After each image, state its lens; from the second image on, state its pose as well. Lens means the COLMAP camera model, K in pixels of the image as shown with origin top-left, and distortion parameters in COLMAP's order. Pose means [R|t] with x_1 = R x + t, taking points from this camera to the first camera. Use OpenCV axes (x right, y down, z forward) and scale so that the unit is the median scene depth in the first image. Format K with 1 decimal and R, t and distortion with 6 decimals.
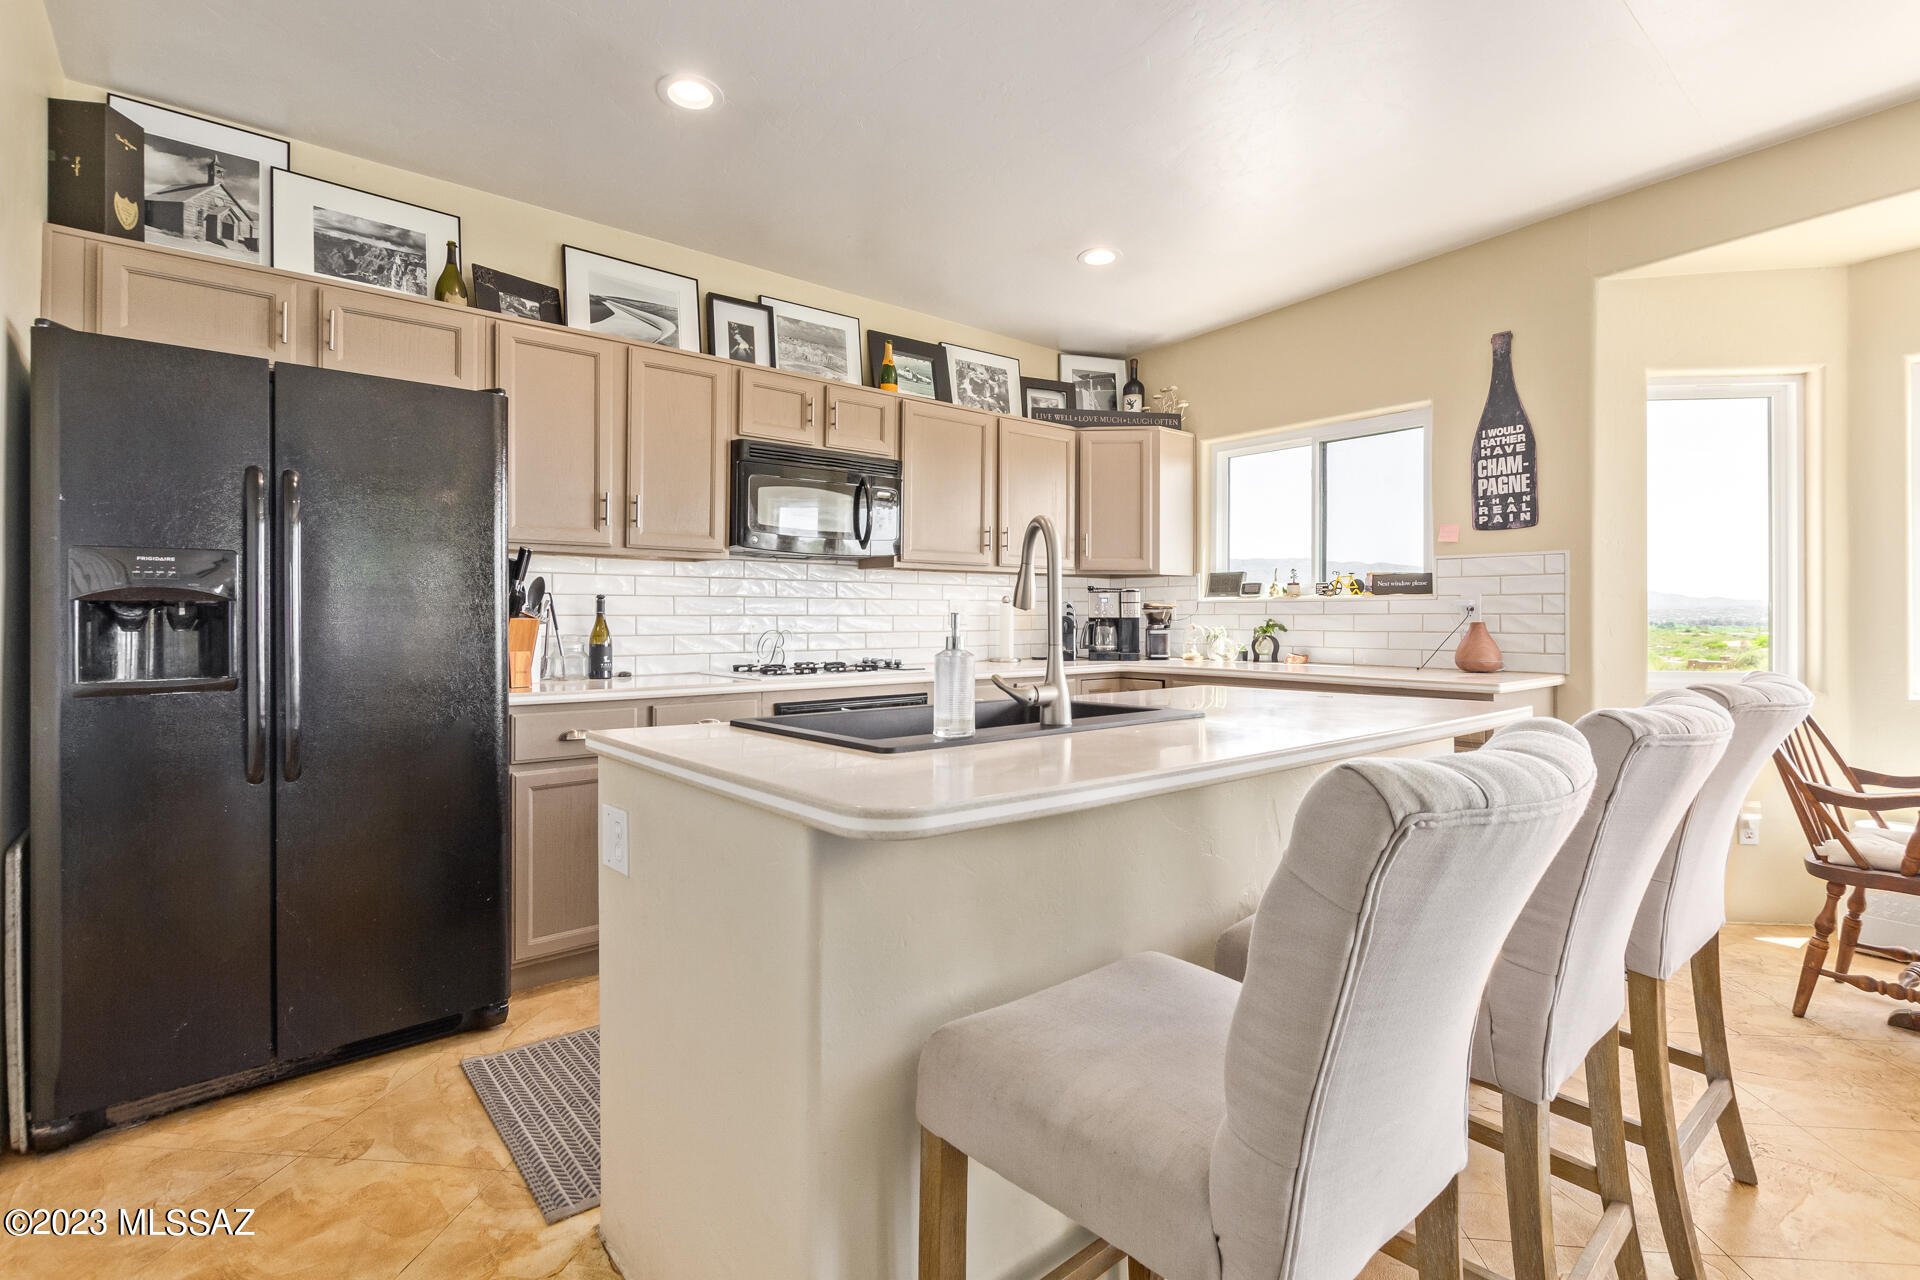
lens RADIAL K [[893.7, 0, 965.3], [0, 893.7, 618.7], [0, 0, 1]] dist [0.000537, 0.000398]
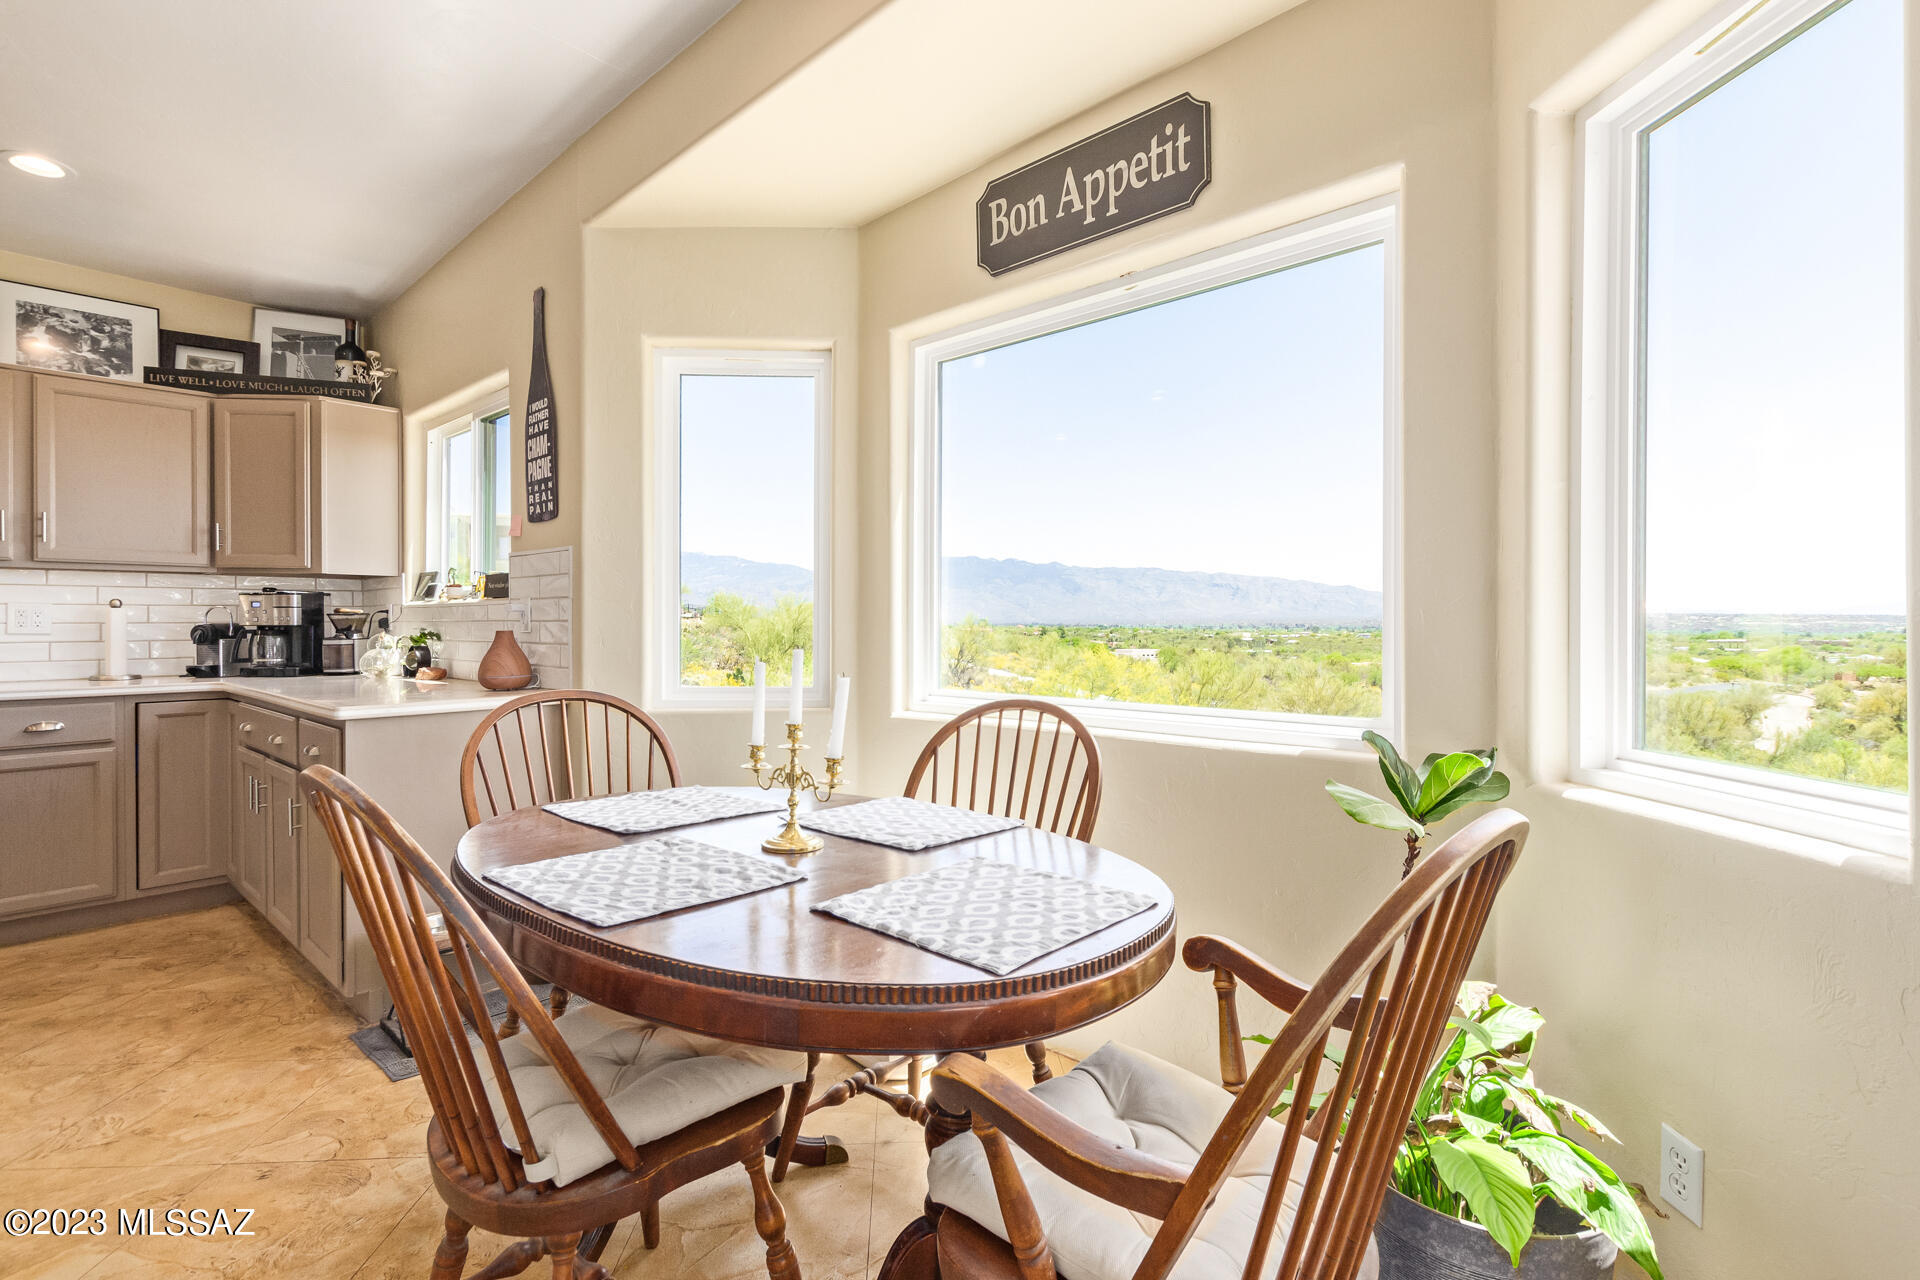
lens RADIAL K [[893.7, 0, 965.3], [0, 893.7, 618.7], [0, 0, 1]] dist [0.000537, 0.000398]
pose [[0.986983, -0.000969, 0.160824, 0.666295], [0.001780, 0.999986, -0.004897, -0.002126], [-0.160817, 0.005120, 0.986971, 0.078303]]
